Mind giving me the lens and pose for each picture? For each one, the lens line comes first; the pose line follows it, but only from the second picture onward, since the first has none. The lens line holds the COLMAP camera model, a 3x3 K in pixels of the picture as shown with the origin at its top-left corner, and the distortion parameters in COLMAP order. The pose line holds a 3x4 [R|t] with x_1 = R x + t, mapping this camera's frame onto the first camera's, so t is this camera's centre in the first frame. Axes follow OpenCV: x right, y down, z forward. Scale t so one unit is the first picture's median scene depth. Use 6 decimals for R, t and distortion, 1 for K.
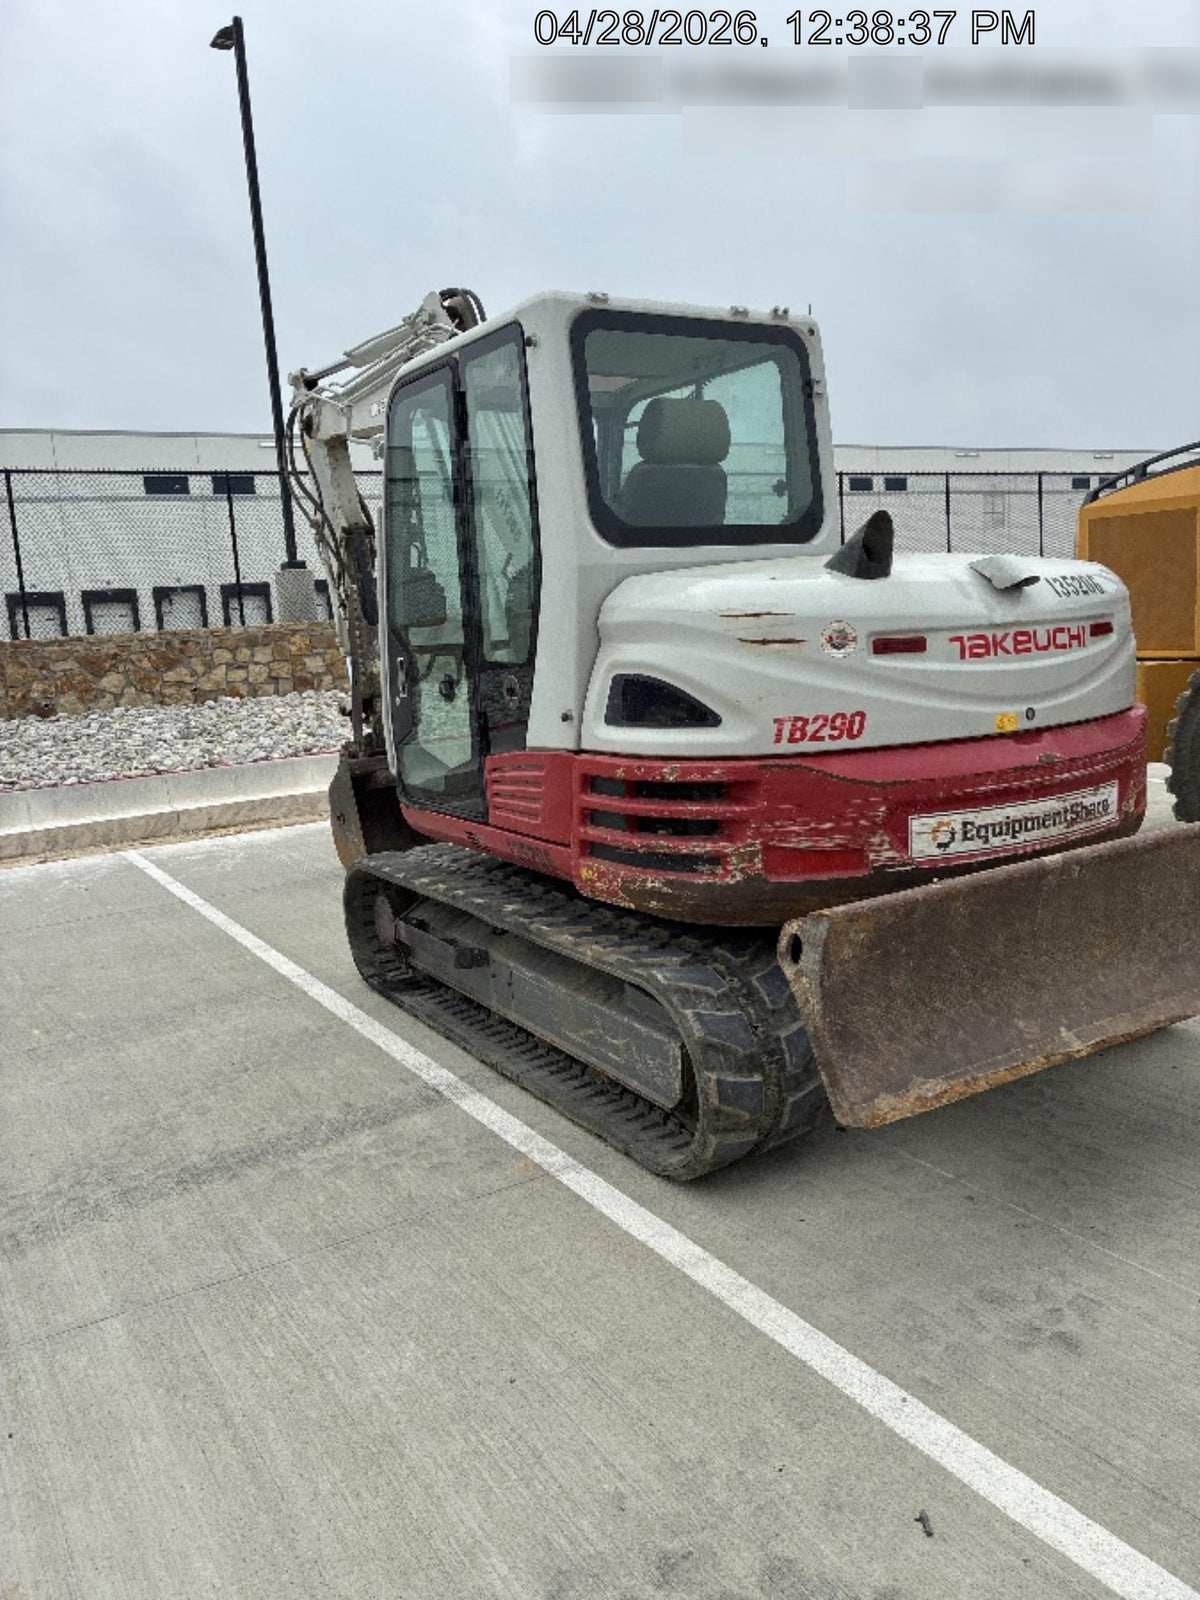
lens RADIAL K [[1220.8, 0, 577.5], [0, 1220.8, 804.0], [0, 0, 1]] dist [0.041330, -0.048511]
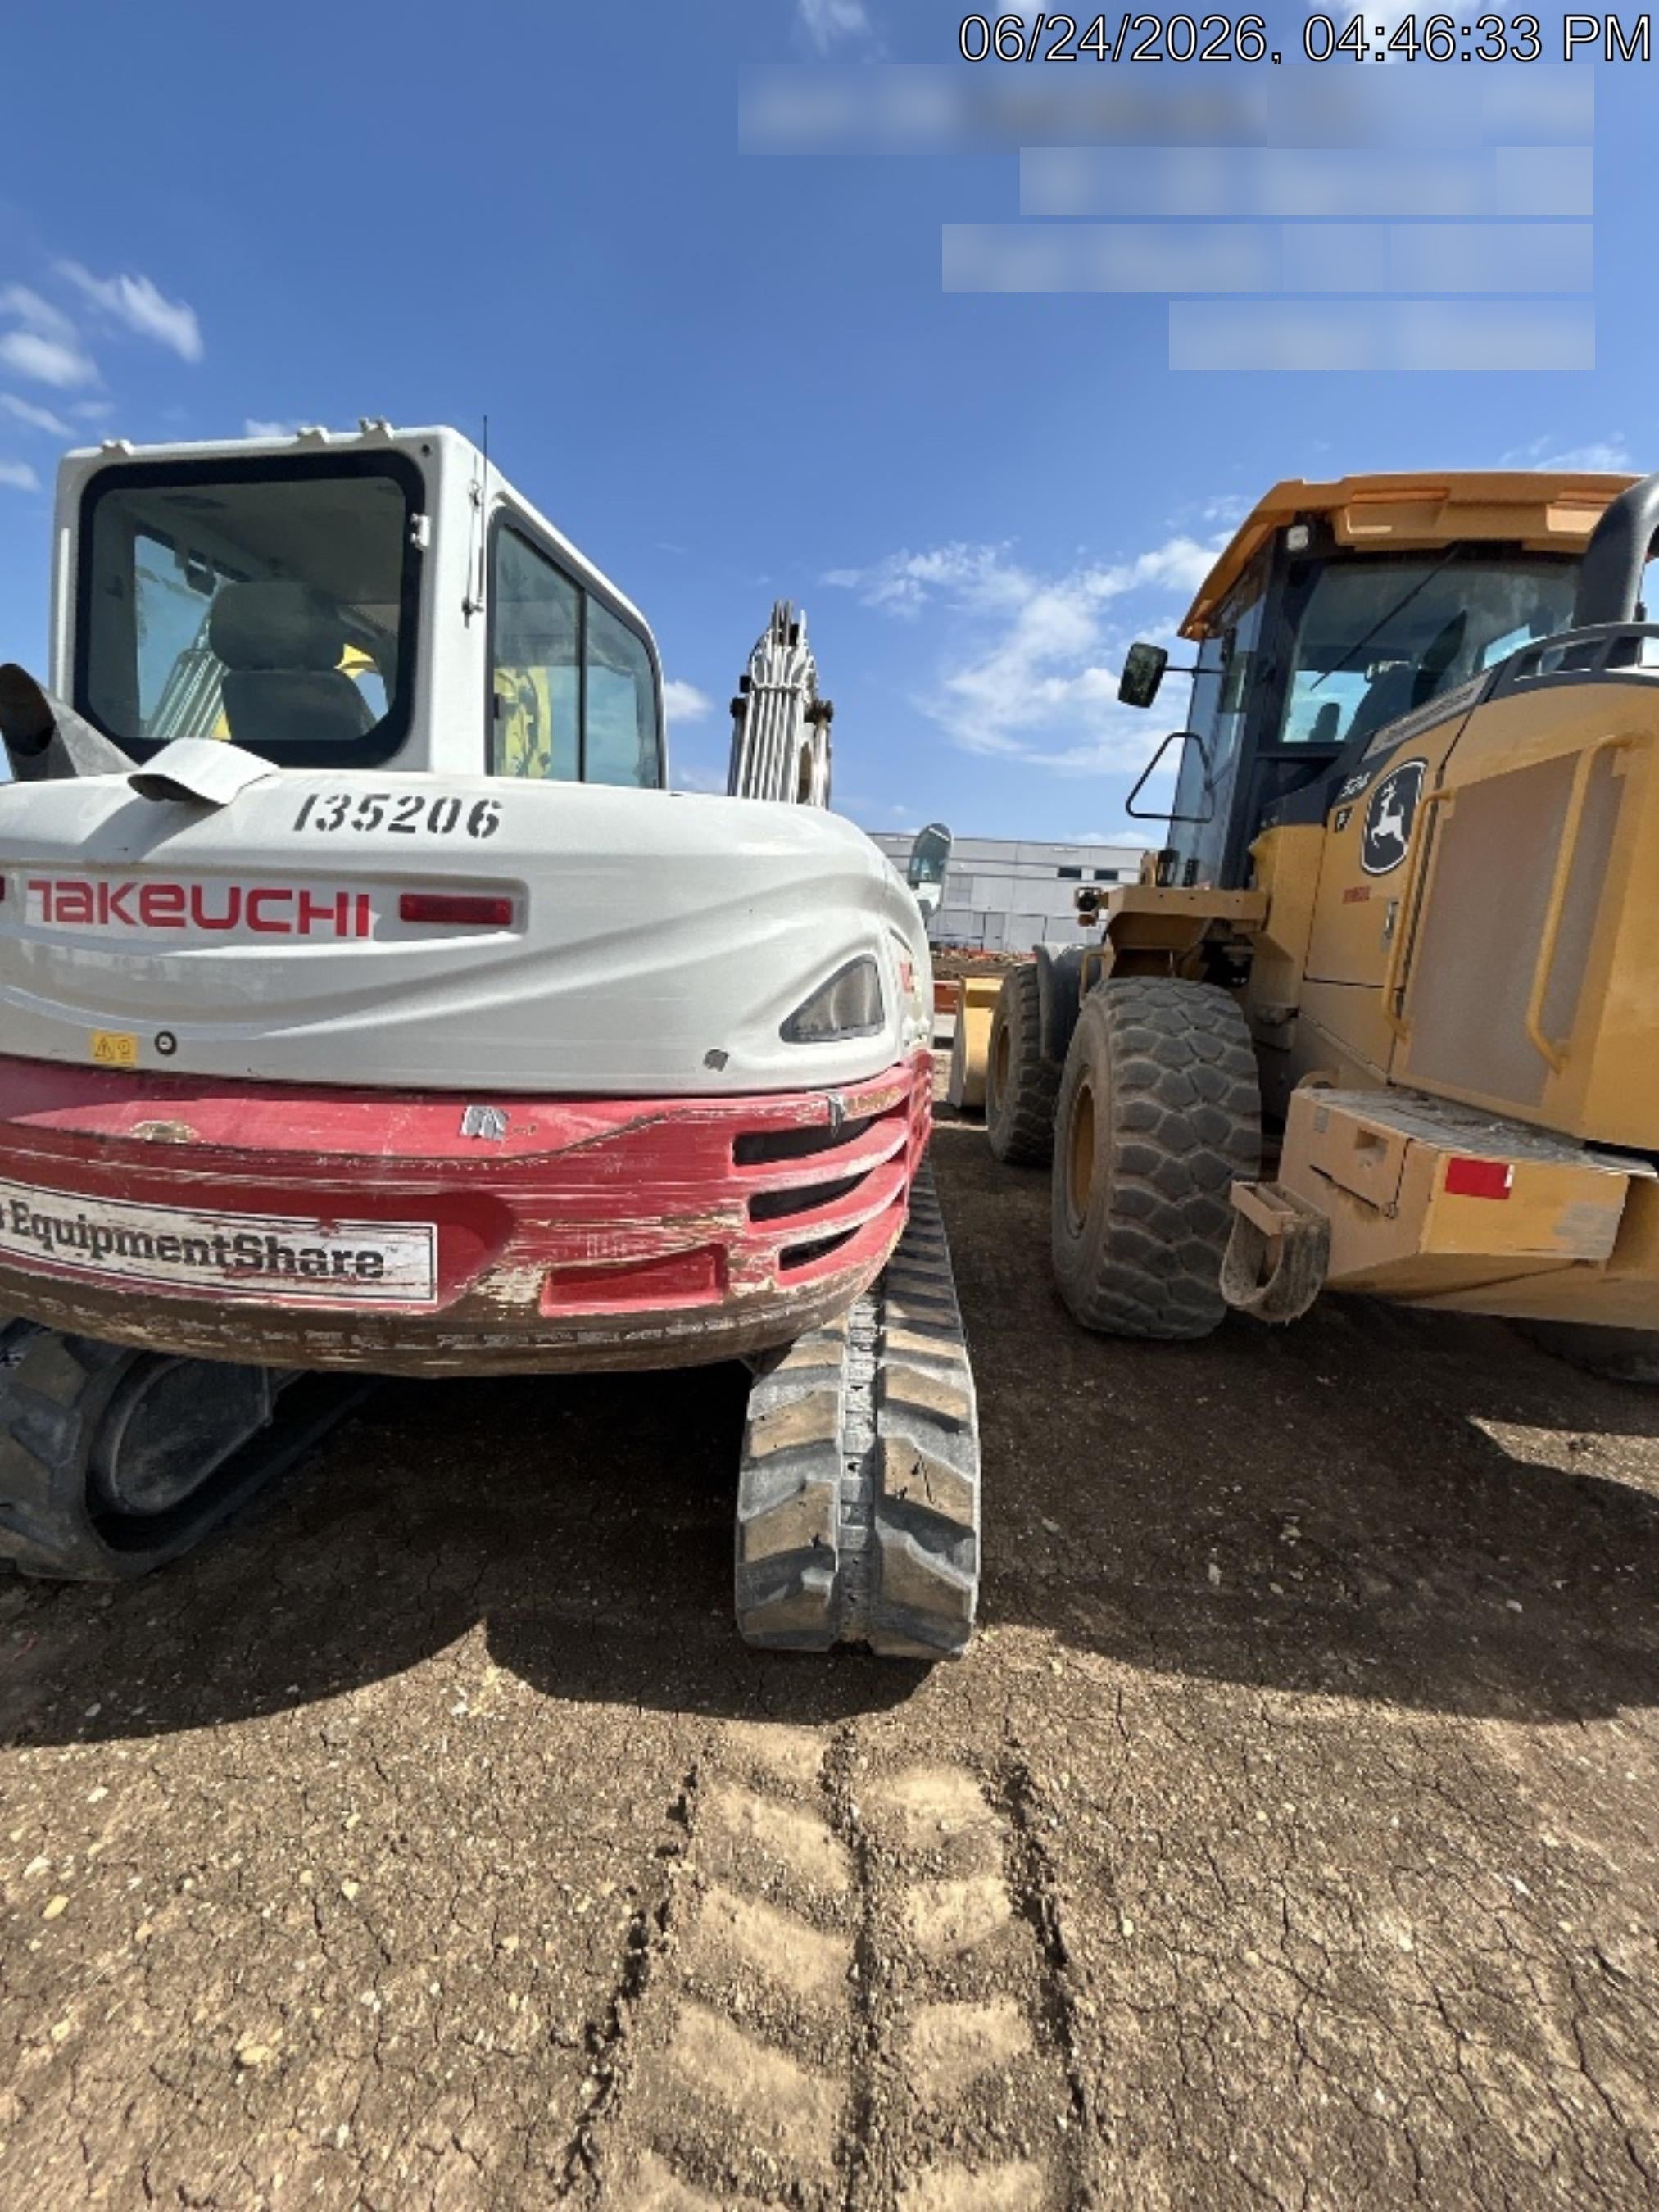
lens RADIAL K [[895.9, 0, 822.8], [0, 895.9, 1104.4], [0, 0, 1]] dist [0.002310, -0.000130]
pose [[0.731260, 0.202642, -0.651303, 0.850140], [-0.192740, 0.977325, 0.087676, -0.138803], [0.654301, 0.061418, 0.753736, 0.914150]]
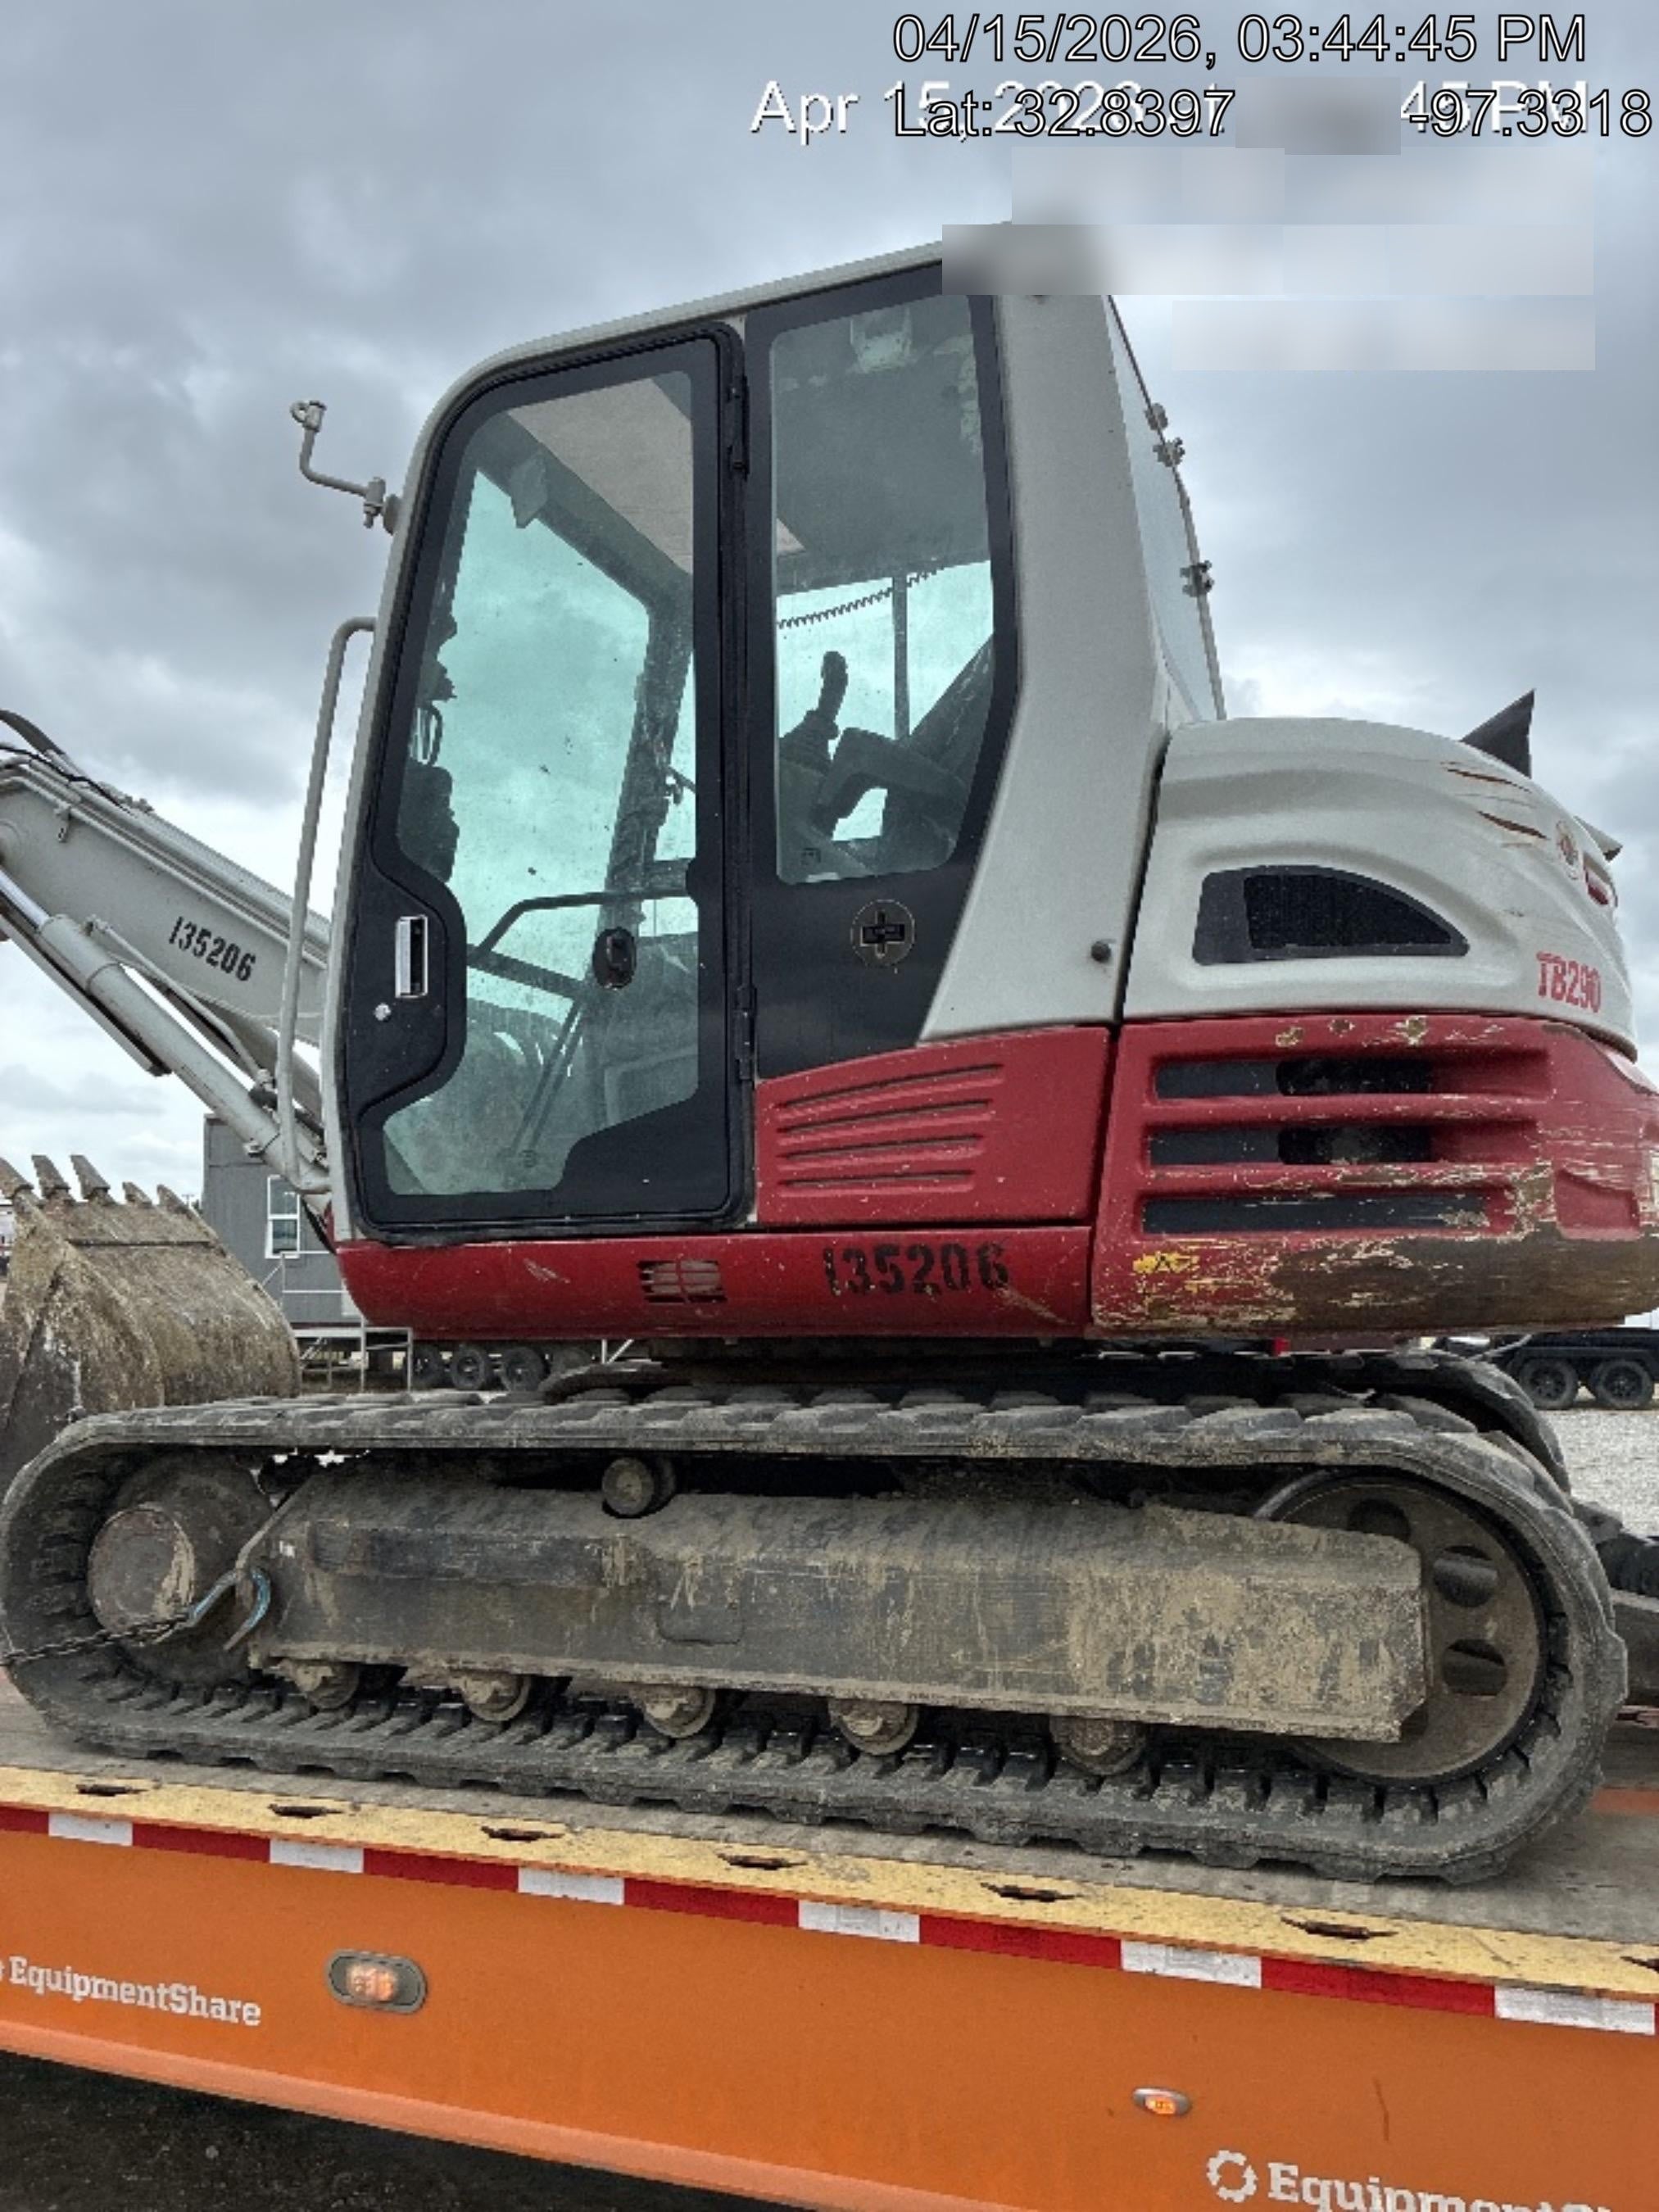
lens RADIAL K [[1770.2, 0, 811.9], [0, 1770.2, 1101.4], [0, 0, 1]] dist [0.042759, -0.011396]
pose [[0.767745, 0.111334, 0.631009, -0.590586], [0.077580, 0.961393, -0.264018, 0.182516], [-0.636041, 0.251652, 0.729467, 0.592270]]
